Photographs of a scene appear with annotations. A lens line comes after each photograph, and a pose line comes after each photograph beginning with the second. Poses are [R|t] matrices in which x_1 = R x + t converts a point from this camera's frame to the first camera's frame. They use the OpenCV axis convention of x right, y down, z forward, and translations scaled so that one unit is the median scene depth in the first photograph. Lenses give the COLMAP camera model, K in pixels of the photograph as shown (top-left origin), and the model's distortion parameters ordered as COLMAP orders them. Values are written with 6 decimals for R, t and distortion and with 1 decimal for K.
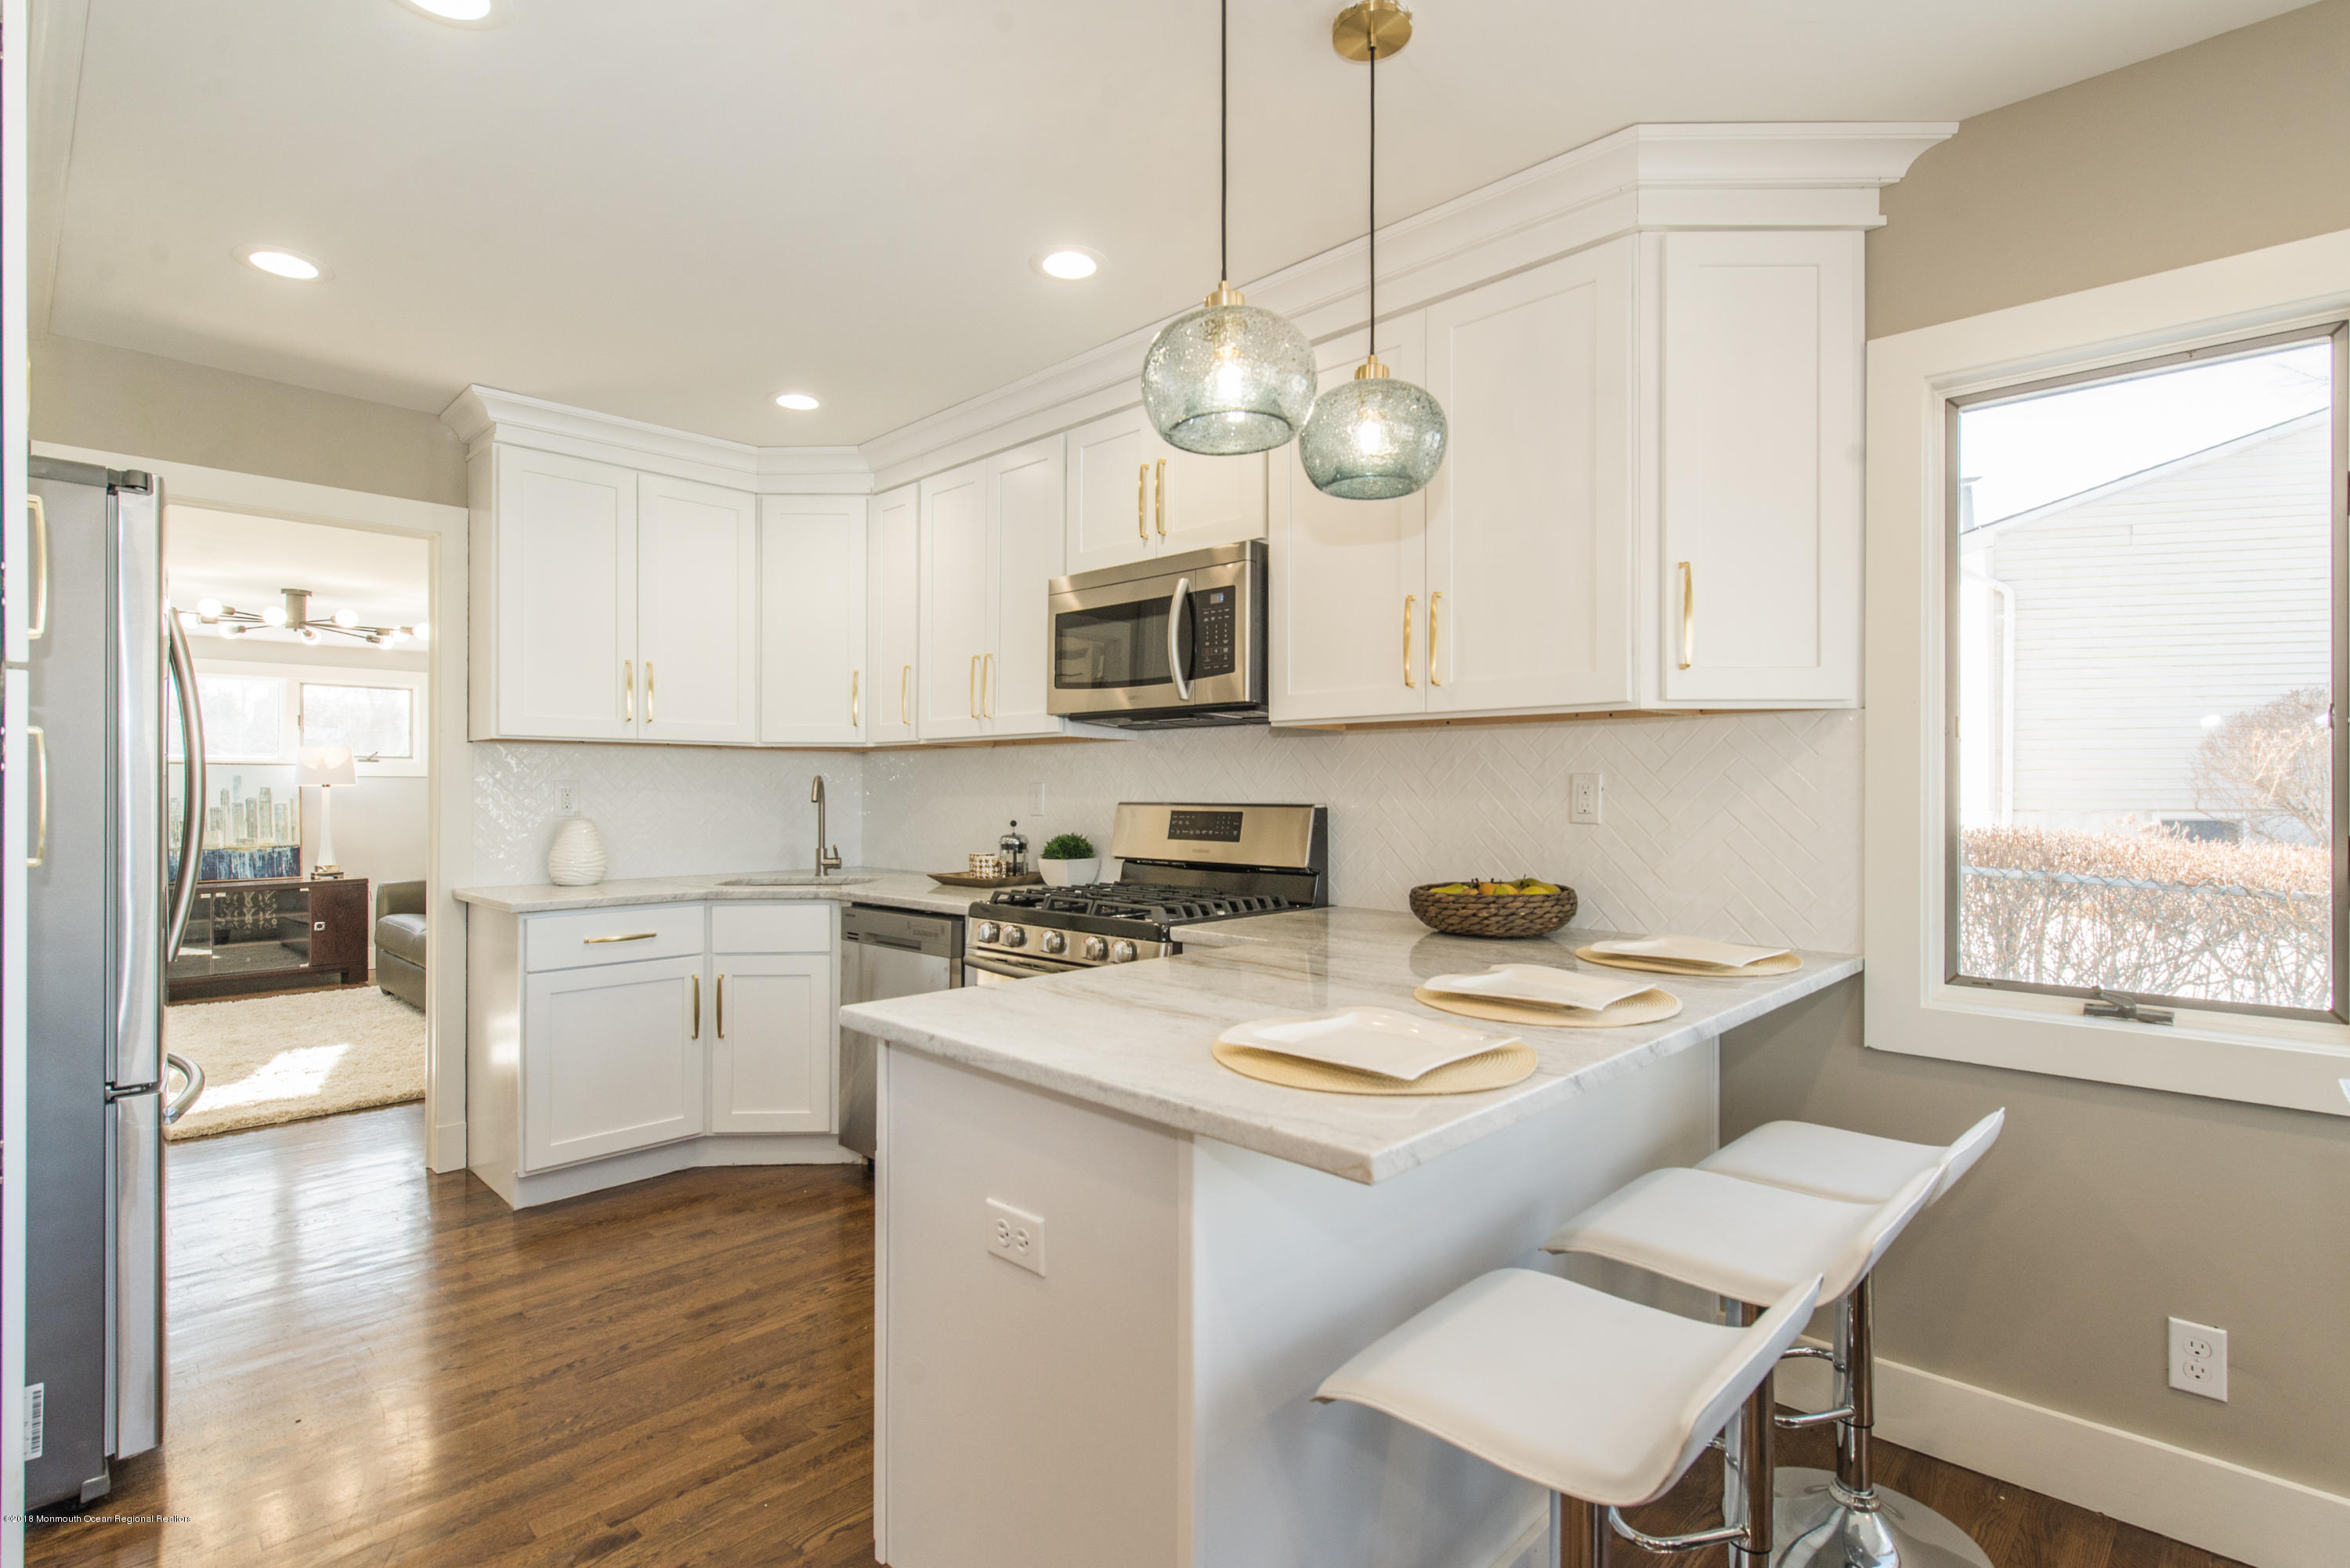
lens RADIAL K [[1136.7, 0, 1181.1], [0, 1136.7, 789.7], [0, 0, 1]] dist [0.006025, -0.000356]
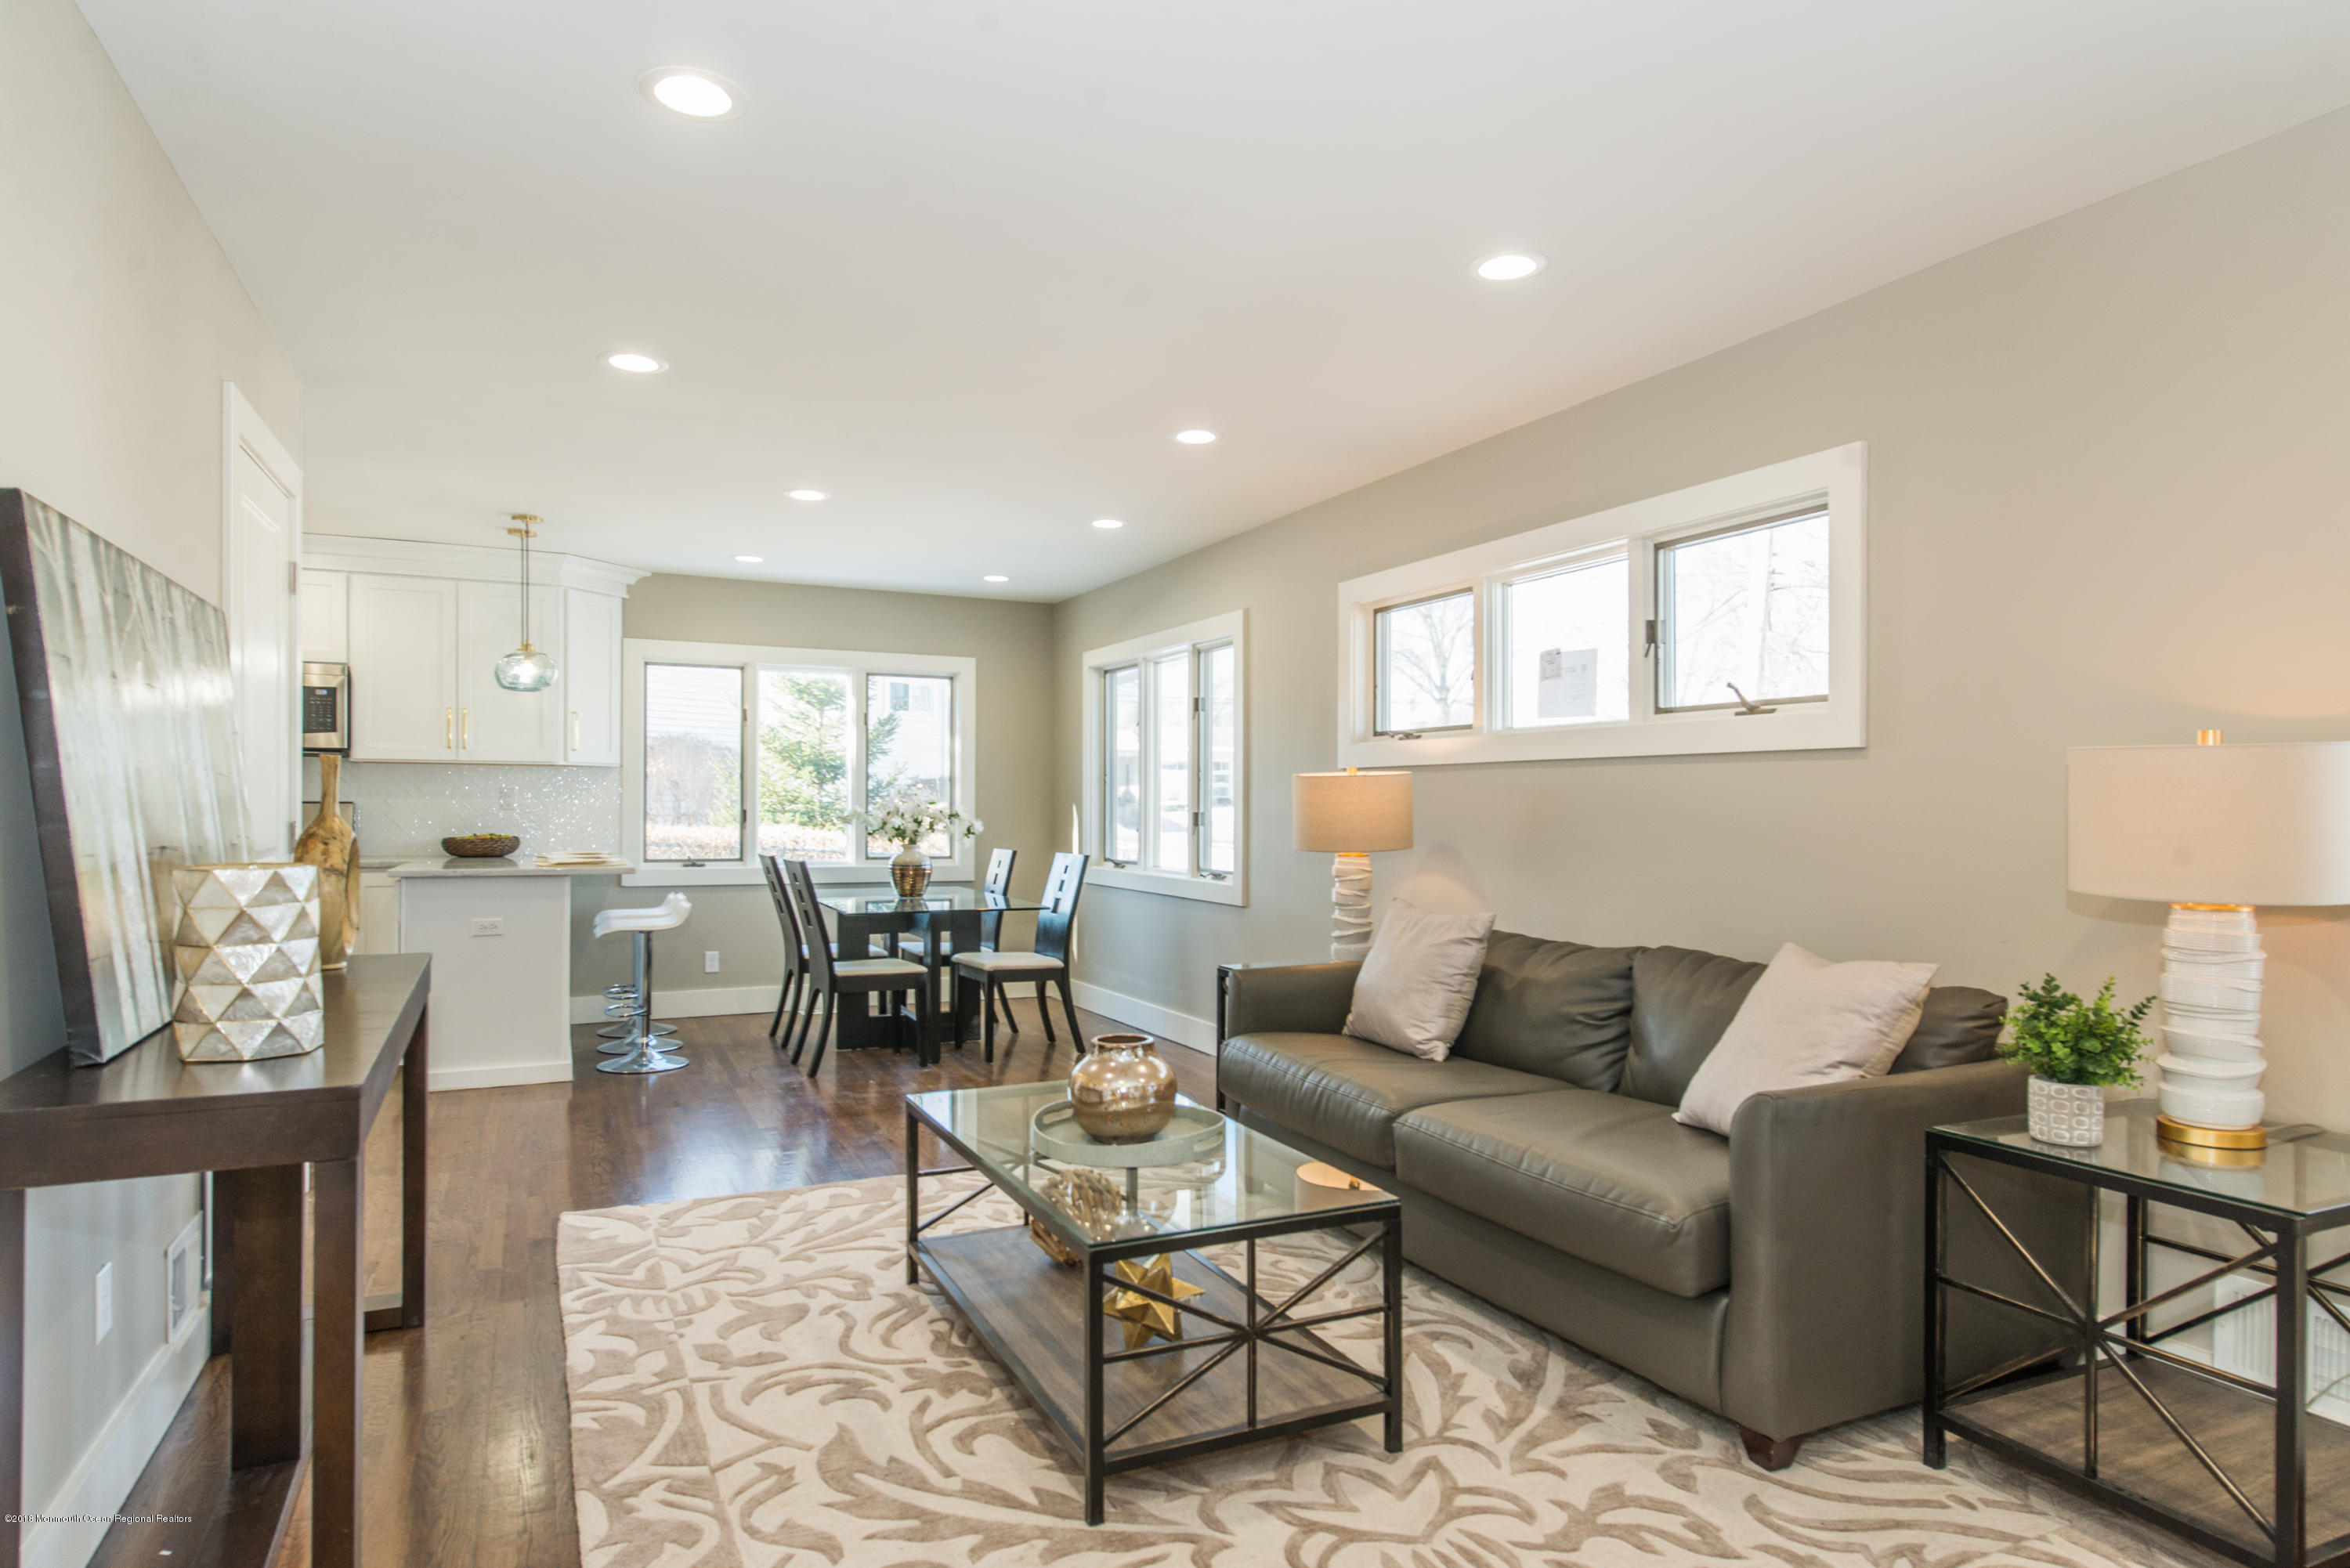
lens RADIAL K [[1338.1, 0, 1185.5], [0, 1338.1, 801.0], [0, 0, 1]] dist [0.005545, 0.000821]
pose [[0.353252, 0.005404, 0.935513, -1.278909], [-0.003931, 0.999983, -0.004292, 0.014012], [-0.935520, -0.002161, 0.353267, -0.942650]]
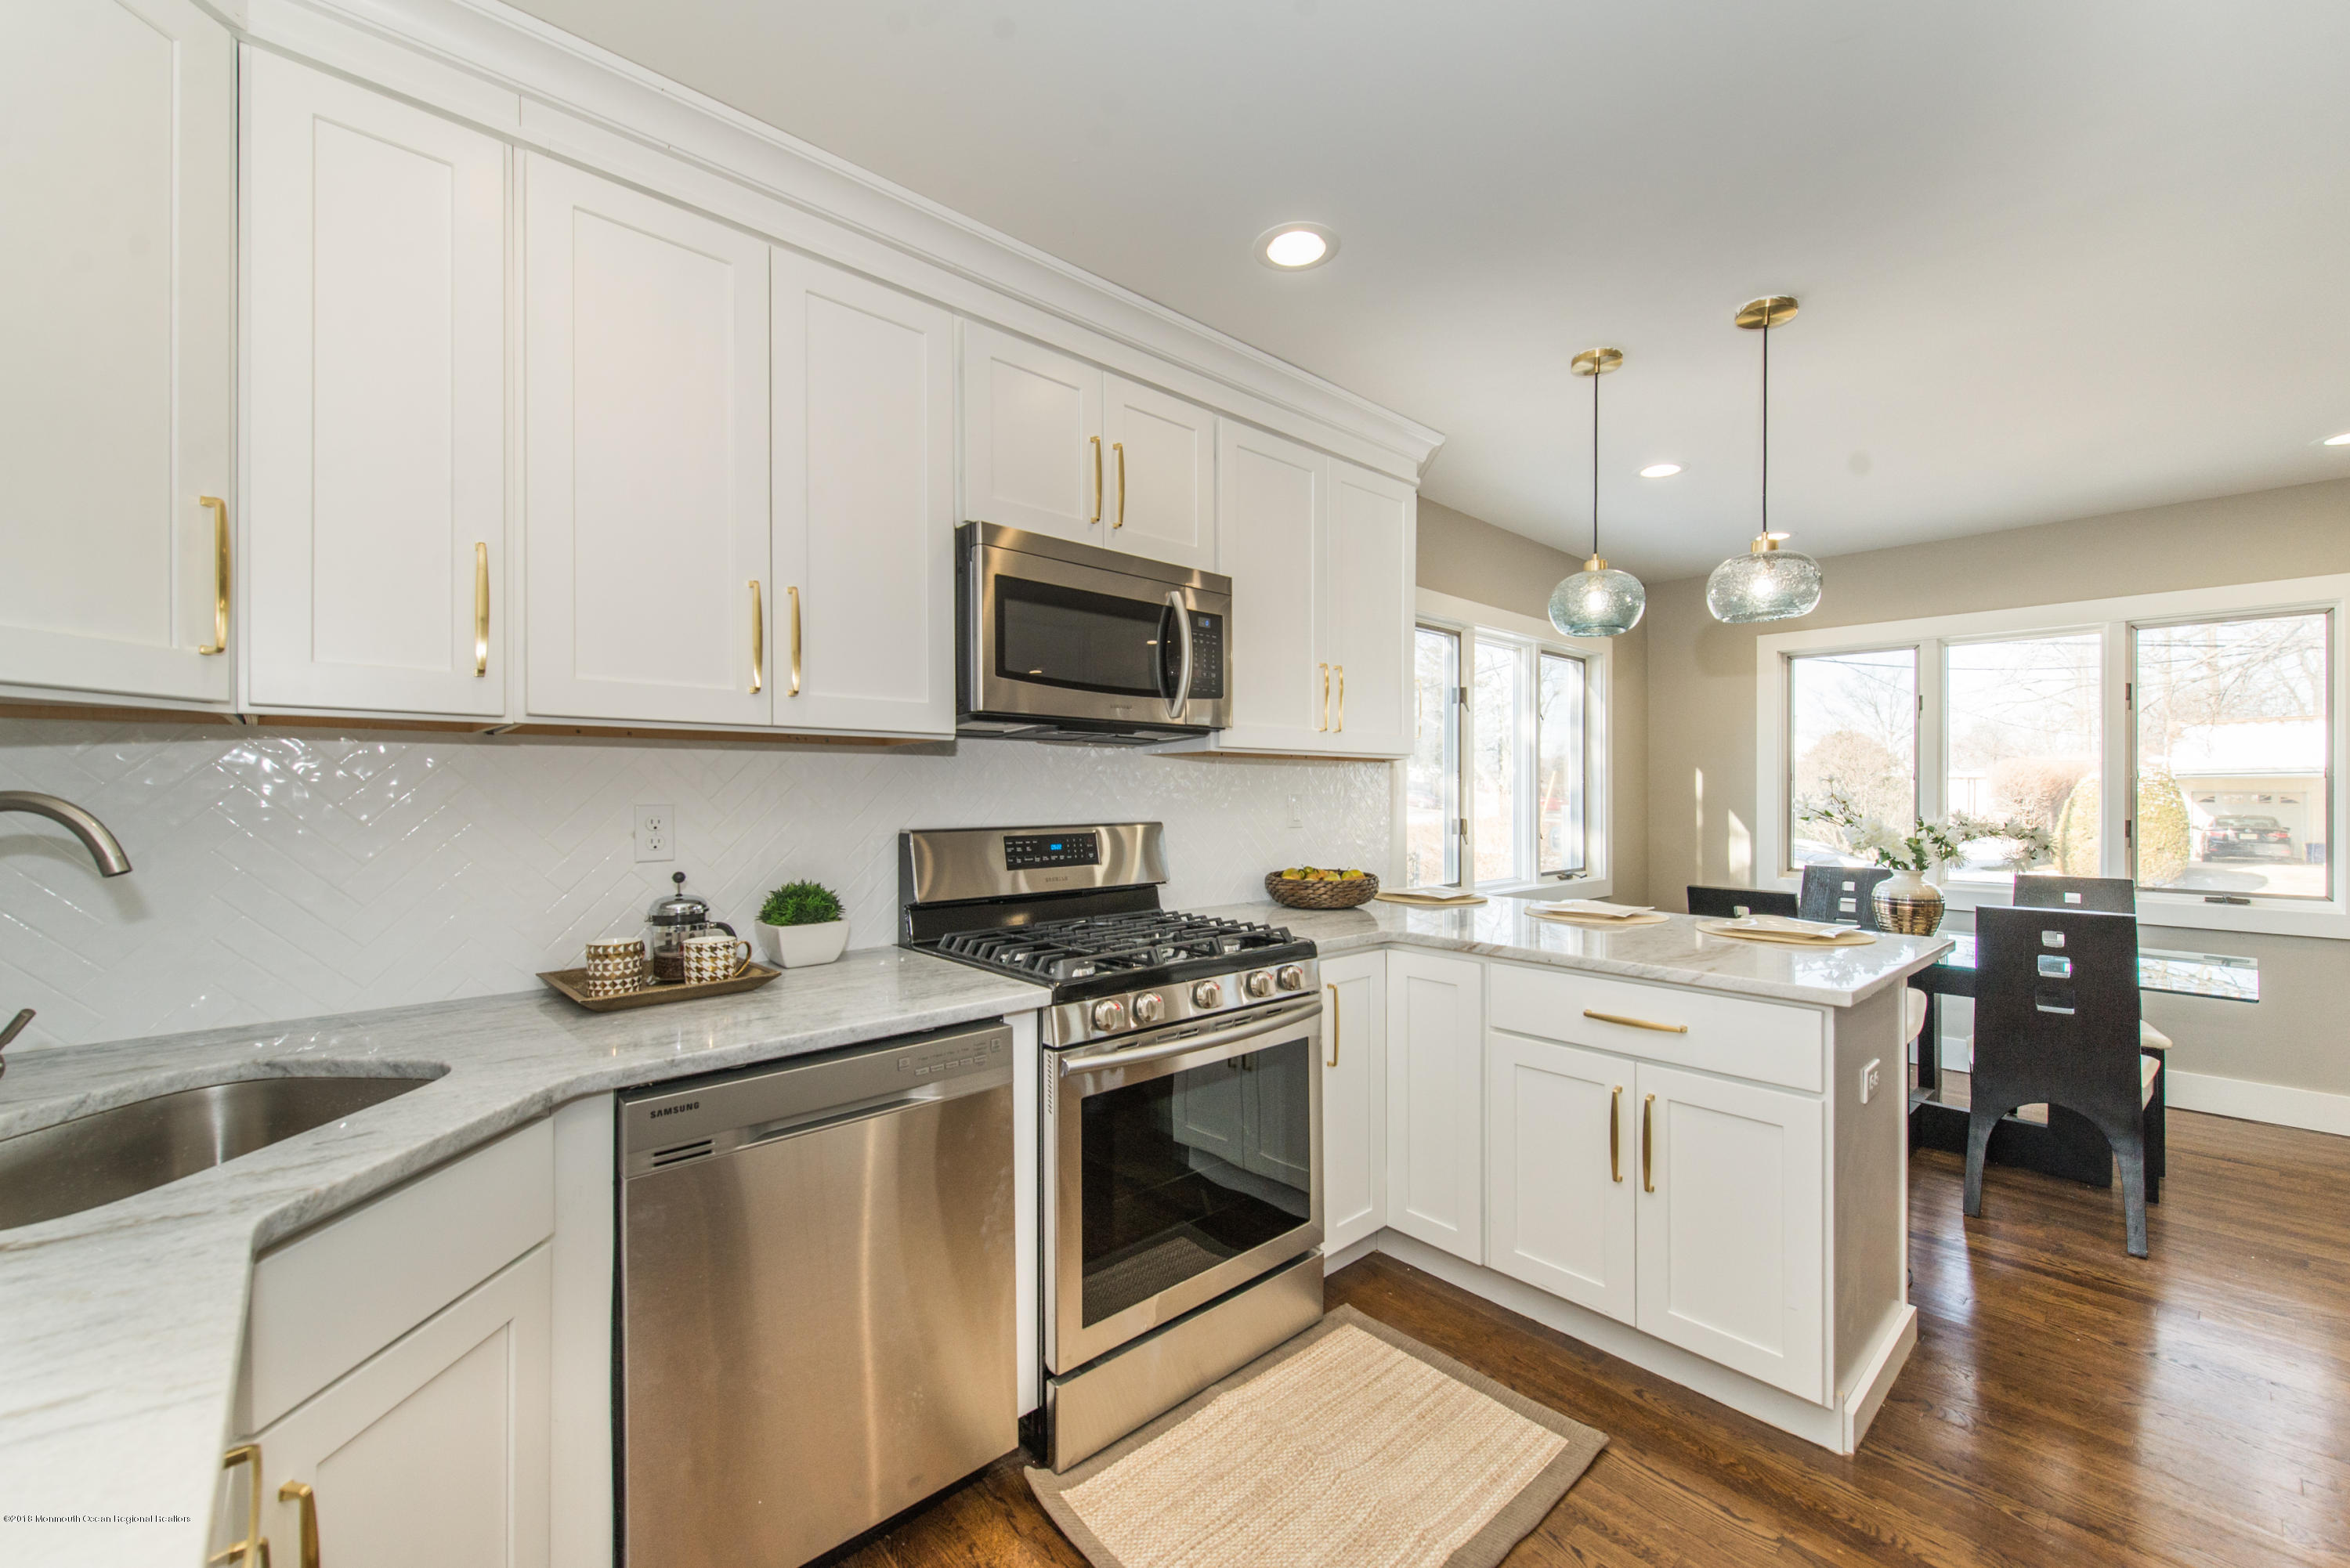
lens RADIAL K [[915.1, 0, 1162.7], [0, 915.1, 787.6], [0, 0, 1]] dist [-0.001057, -0.000075]
pose [[0.075101, -0.002228, 0.997173, -0.646321], [-0.003627, 0.999990, 0.002508, -0.018613], [-0.997169, -0.003805, 0.075092, 0.800602]]
